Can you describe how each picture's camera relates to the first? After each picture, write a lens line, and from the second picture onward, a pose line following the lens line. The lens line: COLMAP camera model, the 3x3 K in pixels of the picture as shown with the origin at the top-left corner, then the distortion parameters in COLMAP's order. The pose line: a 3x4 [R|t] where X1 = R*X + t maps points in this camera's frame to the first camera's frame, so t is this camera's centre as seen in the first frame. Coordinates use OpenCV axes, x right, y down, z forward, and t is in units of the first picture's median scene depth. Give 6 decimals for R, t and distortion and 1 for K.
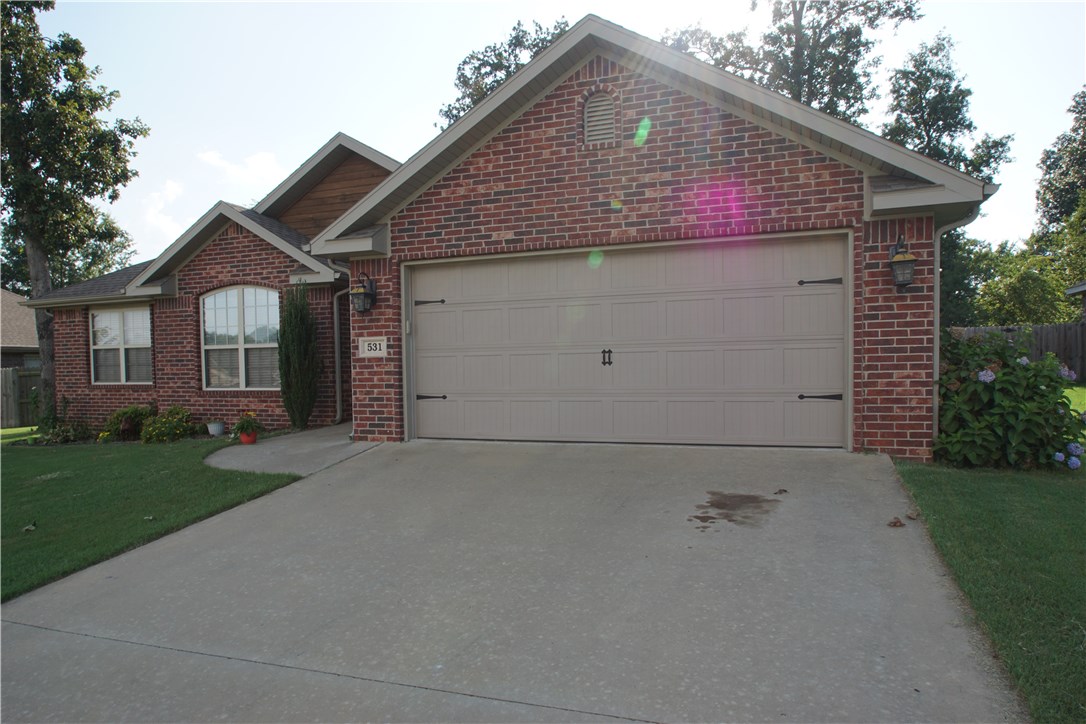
lens RADIAL K [[672.9, 0, 542.9], [0, 672.9, 390.0], [0, 0, 1]] dist [-0.025469, -0.000216]
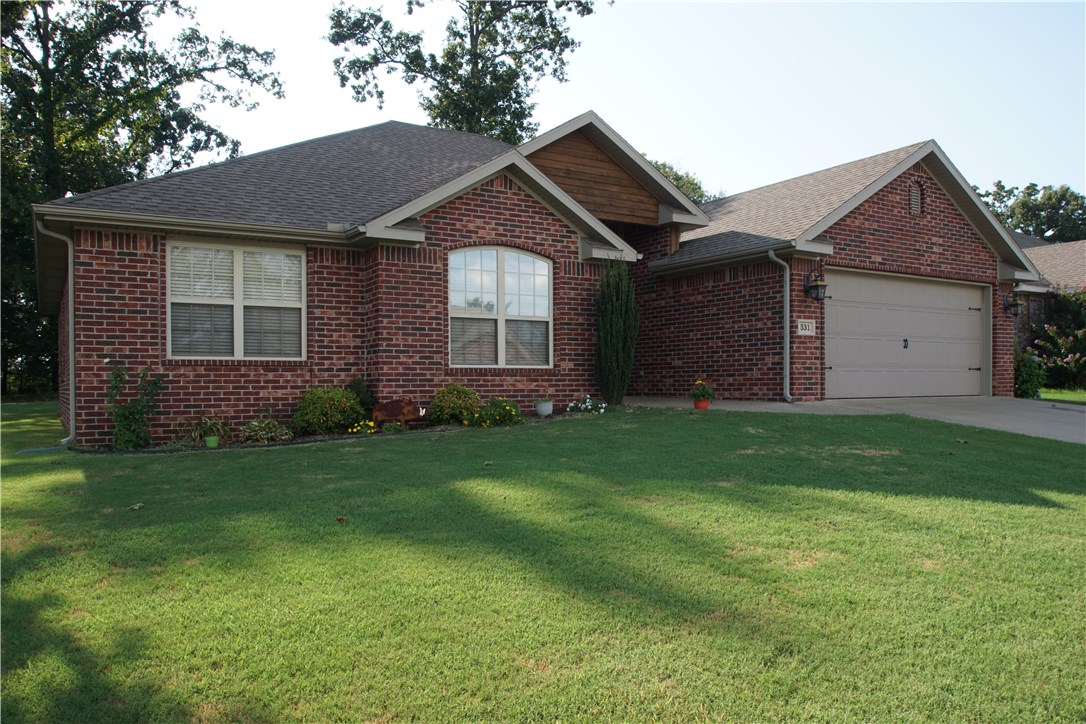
lens RADIAL K [[830.4, 0, 544.7], [0, 830.4, 396.9], [0, 0, 1]] dist [-0.044525, -0.001979]
pose [[0.618497, 0.001623, 0.785785, -1.340538], [0.026409, 0.999390, -0.022850, 0.067871], [-0.785343, 0.034885, 0.618077, 0.317416]]
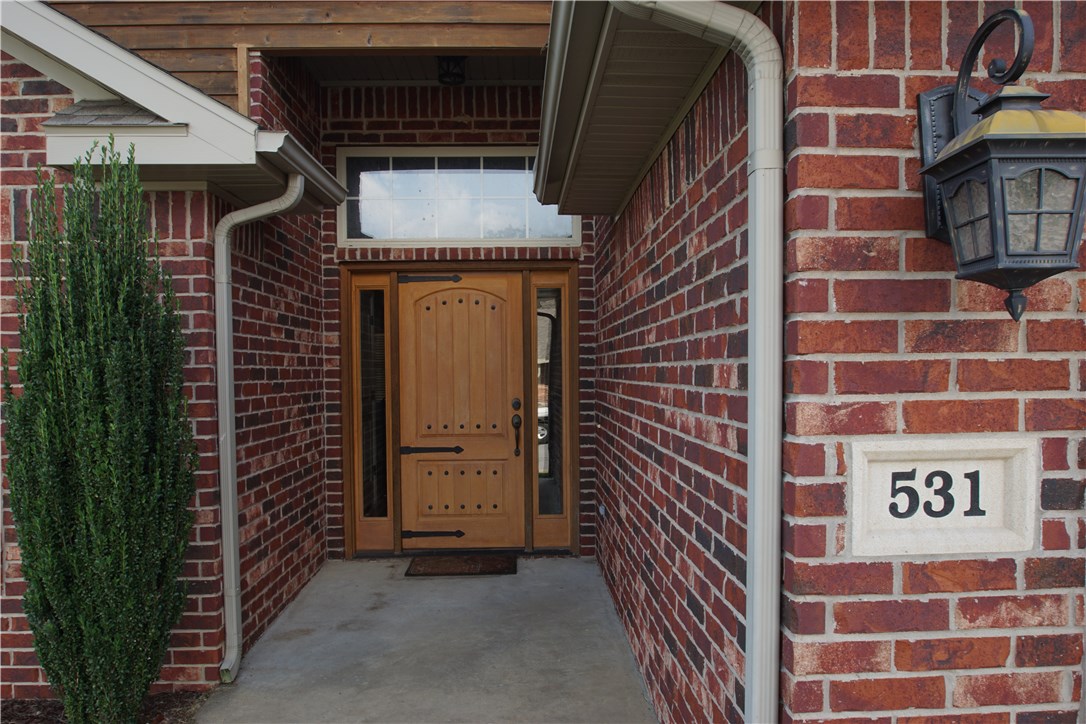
lens RADIAL K [[830.4, 0, 544.7], [0, 830.4, 396.9], [0, 0, 1]] dist [-0.044525, -0.001979]
pose [[0.929029, -0.005248, 0.369970, -0.312322], [0.008086, 0.999949, -0.006121, -0.065709], [-0.369918, 0.008678, 0.929024, 0.634625]]
